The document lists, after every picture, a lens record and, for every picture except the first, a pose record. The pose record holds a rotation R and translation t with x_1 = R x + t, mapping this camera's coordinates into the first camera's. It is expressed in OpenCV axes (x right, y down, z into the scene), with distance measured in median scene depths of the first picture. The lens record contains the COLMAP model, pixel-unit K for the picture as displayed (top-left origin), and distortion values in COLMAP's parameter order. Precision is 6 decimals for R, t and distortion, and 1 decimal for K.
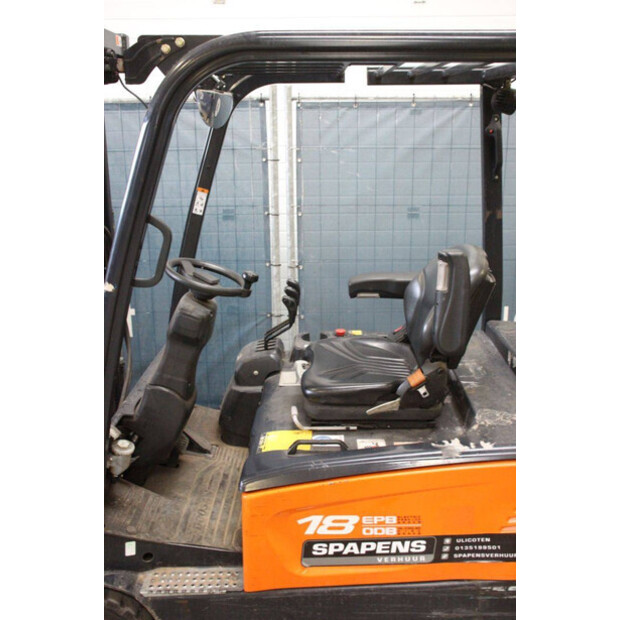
lens RADIAL K [[616.7, 0, 310.0], [0, 616.7, 310.0], [0, 0, 1]] dist [-0.051512, 0.009118]
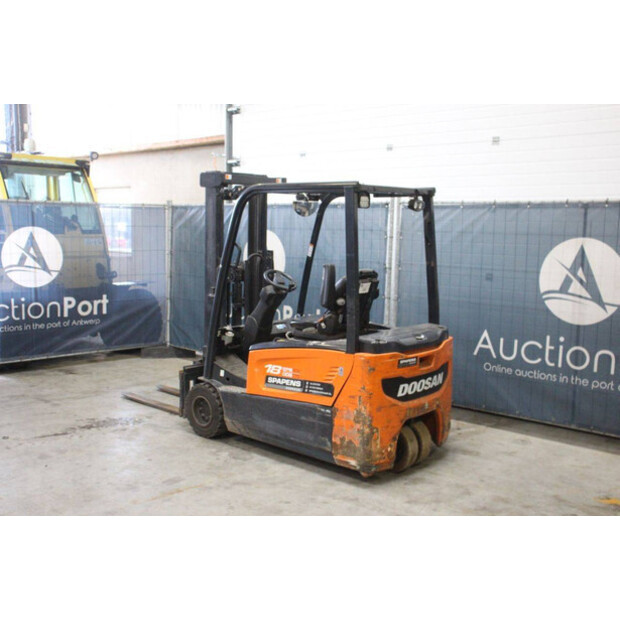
lens RADIAL K [[692.7, 0, 310.0], [0, 692.7, 310.0], [0, 0, 1]] dist [-0.012462, -0.004193]
pose [[0.762493, 0.098343, -0.639478, 1.779455], [-0.205971, 0.973855, -0.095828, 0.329790], [0.613335, 0.204782, 0.762814, -1.021327]]
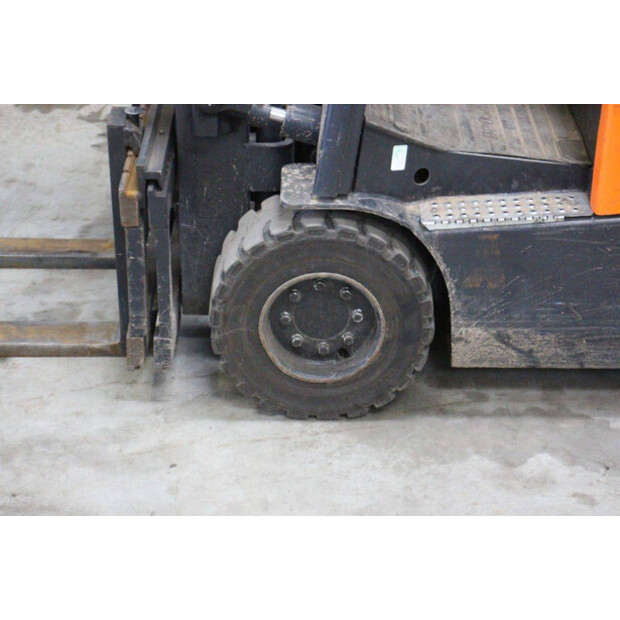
lens RADIAL K [[1453.3, 0, 310.0], [0, 1453.3, 310.0], [0, 0, 1]] dist [0.431157, 0.050829]
pose [[0.999660, -0.004093, 0.025744, -0.413845], [-0.001359, 0.978067, 0.208284, 0.231484], [-0.026032, -0.208249, 0.977729, -0.449652]]
